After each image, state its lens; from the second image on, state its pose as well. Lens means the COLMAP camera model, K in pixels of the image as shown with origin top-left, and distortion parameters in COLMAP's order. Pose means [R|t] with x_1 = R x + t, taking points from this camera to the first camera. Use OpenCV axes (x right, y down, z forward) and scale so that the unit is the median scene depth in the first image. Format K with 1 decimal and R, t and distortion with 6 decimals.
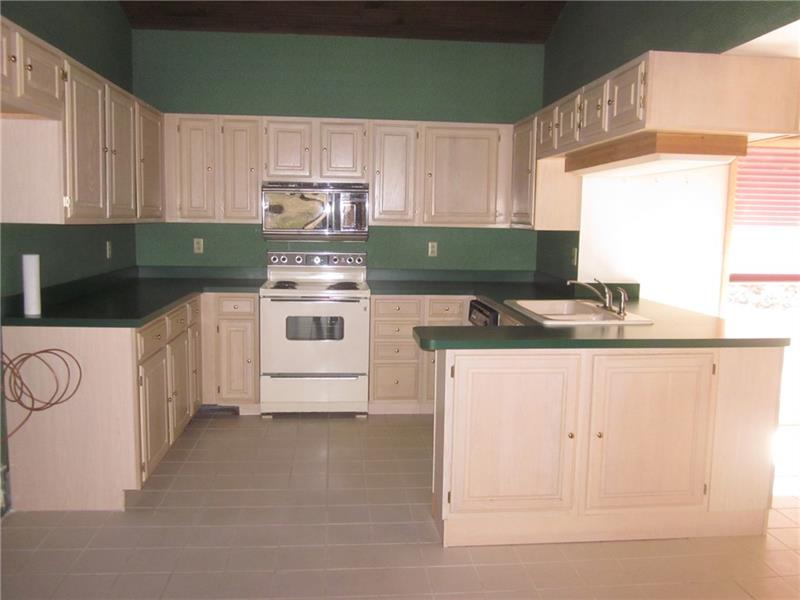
lens RADIAL K [[684.9, 0, 400.0], [0, 684.9, 300.0], [0, 0, 1]] dist [0.007962, 0.000341]
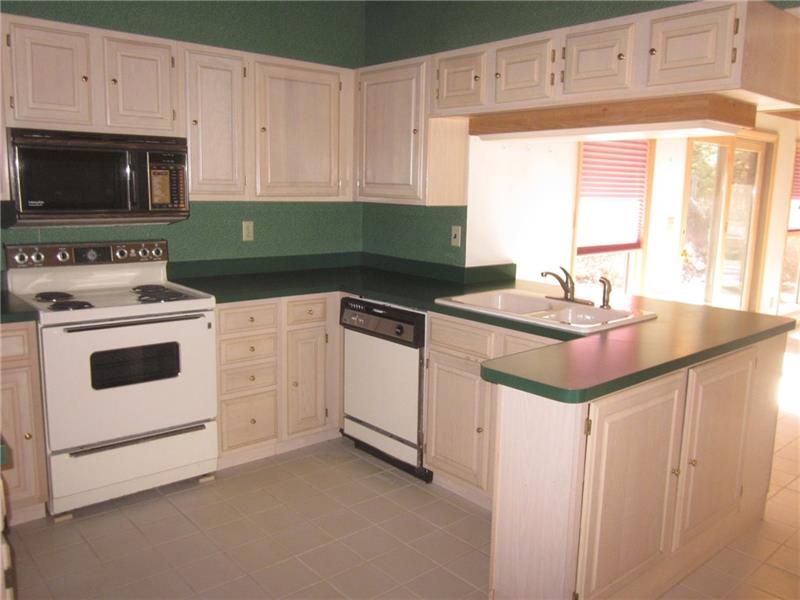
lens RADIAL K [[684.9, 0, 400.0], [0, 684.9, 300.0], [0, 0, 1]] dist [0.007962, 0.000341]
pose [[0.822577, -0.093804, 0.560864, -0.271206], [0.062337, 0.995231, 0.075028, -0.050889], [-0.565227, -0.026754, 0.824502, 0.329312]]
